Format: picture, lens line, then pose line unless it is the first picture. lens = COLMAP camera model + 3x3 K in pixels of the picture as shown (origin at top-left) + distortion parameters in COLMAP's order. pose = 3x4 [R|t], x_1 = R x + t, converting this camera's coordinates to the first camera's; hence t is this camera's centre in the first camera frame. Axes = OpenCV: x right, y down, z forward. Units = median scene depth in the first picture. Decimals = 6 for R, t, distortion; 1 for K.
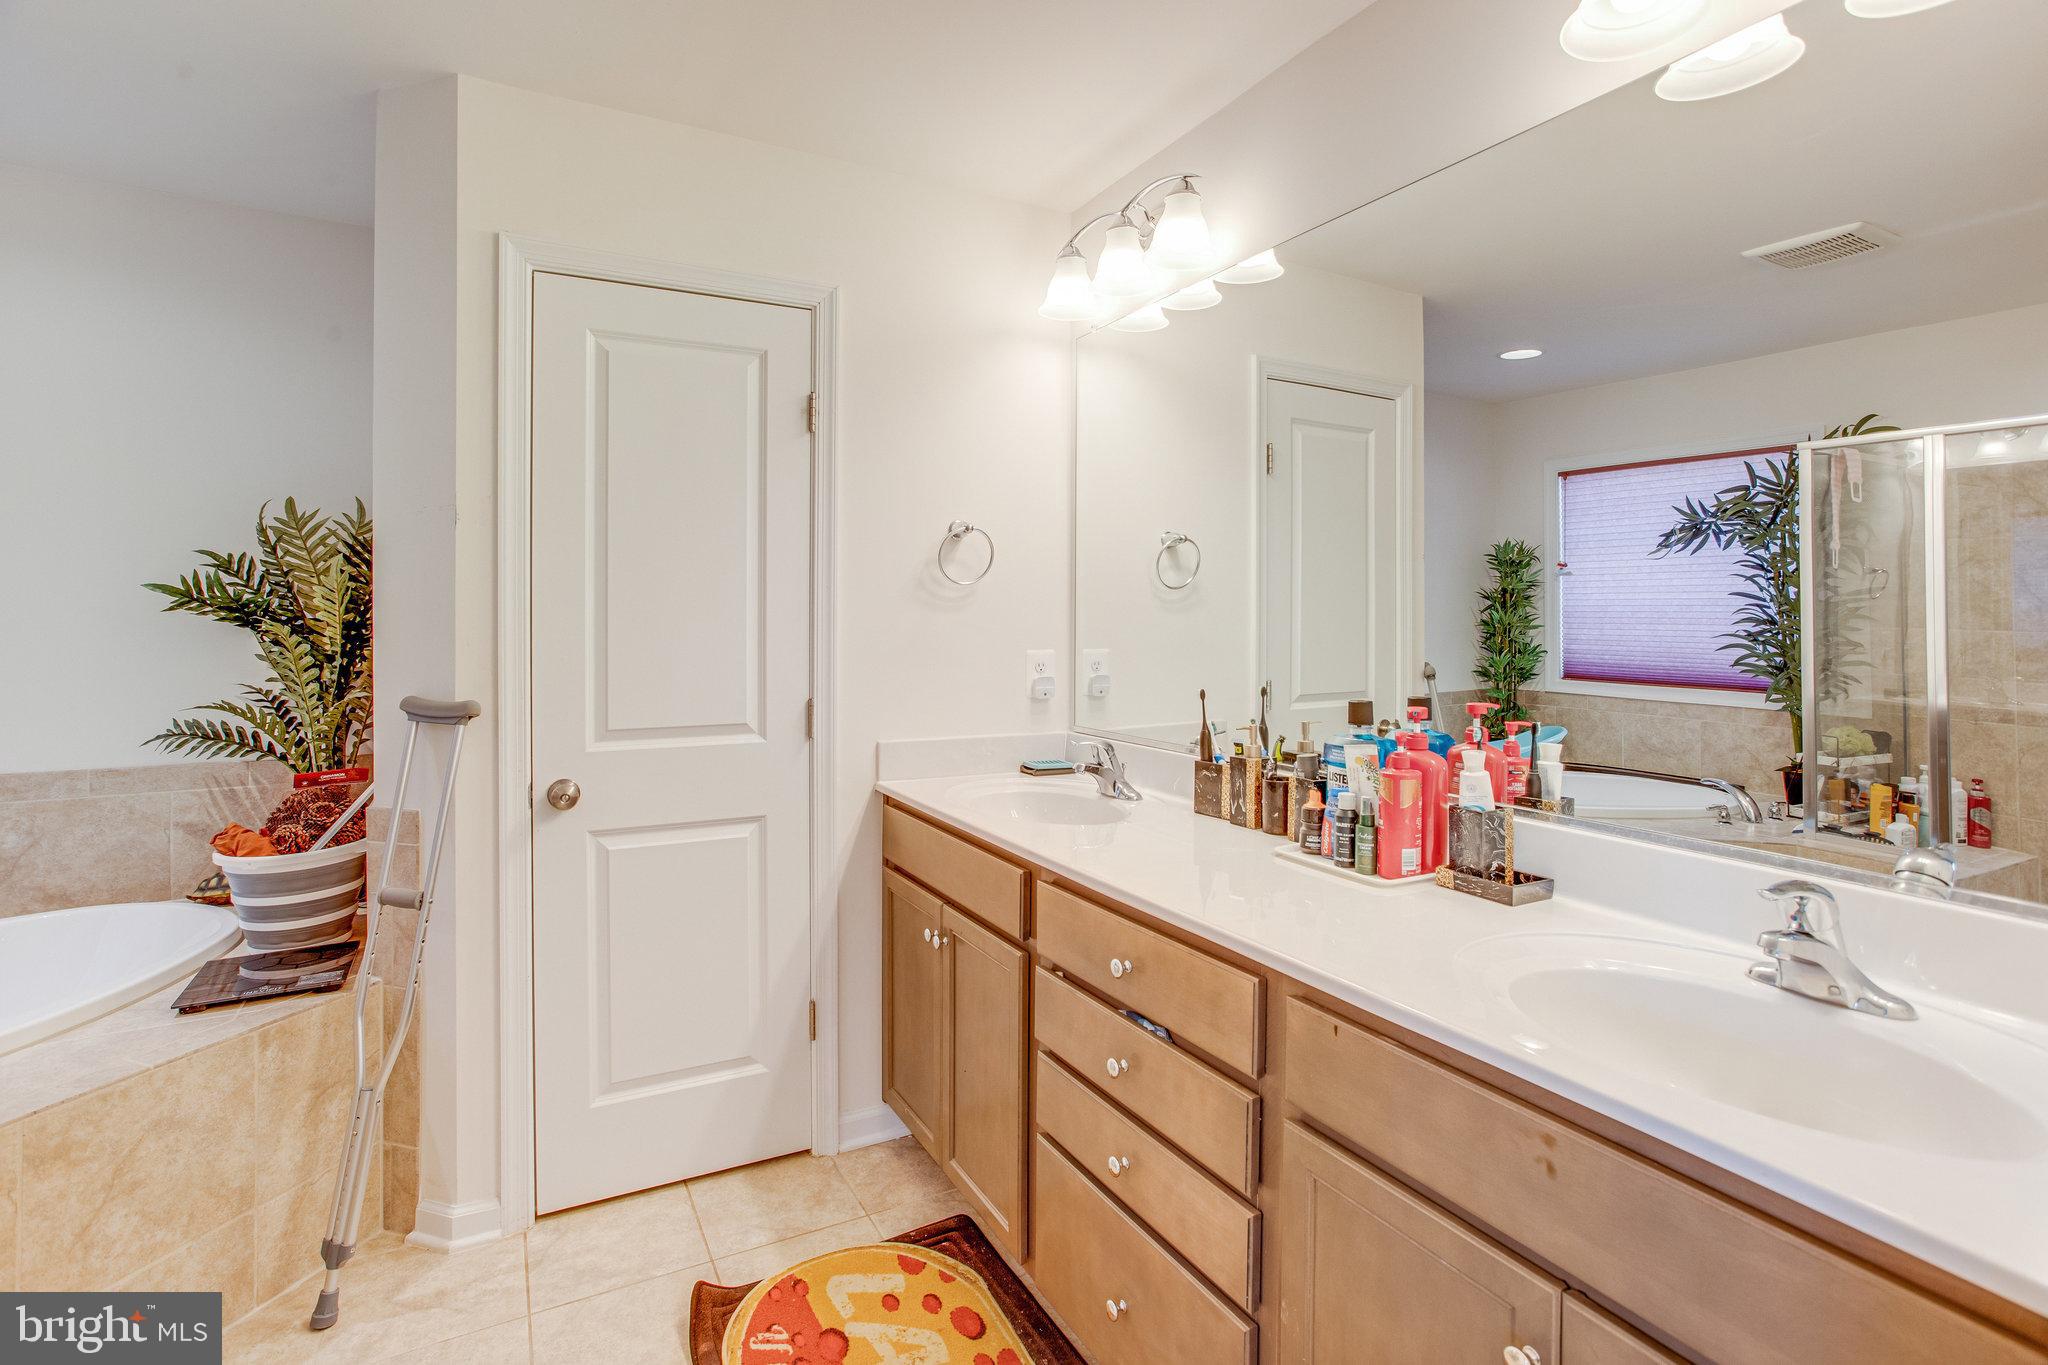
lens RADIAL K [[1015.8, 0, 1019.4], [0, 1015.8, 620.2], [0, 0, 1]] dist [0.000112, 0.000449]
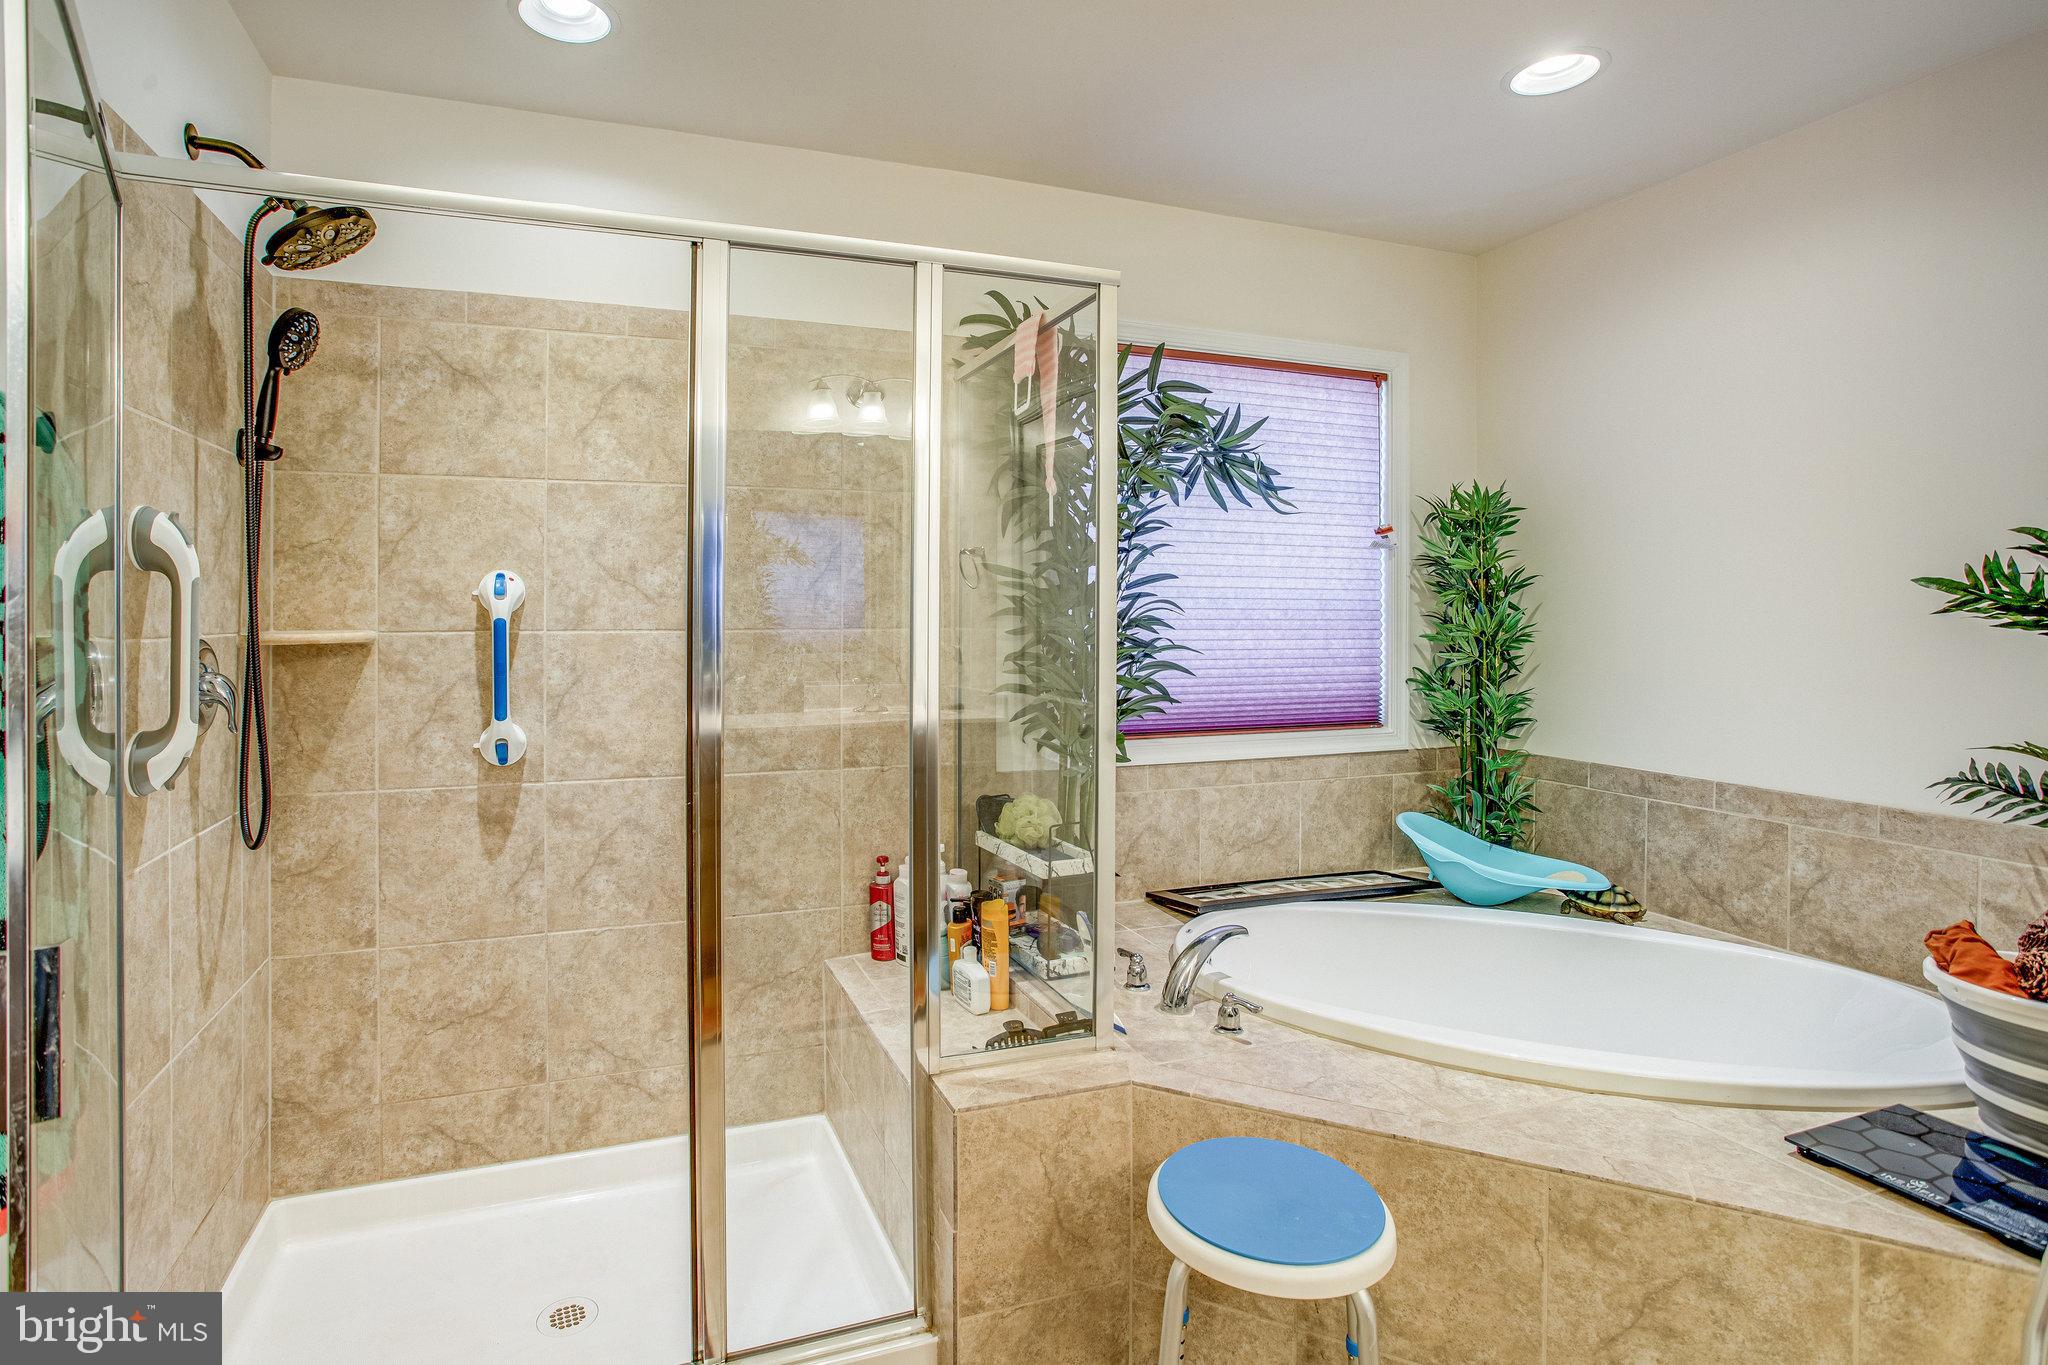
lens RADIAL K [[1015.8, 0, 1019.4], [0, 1015.8, 620.2], [0, 0, 1]] dist [0.000112, 0.000449]
pose [[-0.133390, 0.004100, -0.991055, -0.007745], [-0.004653, 0.999978, 0.004763, -0.004435], [0.991053, 0.005247, -0.133368, 0.422141]]
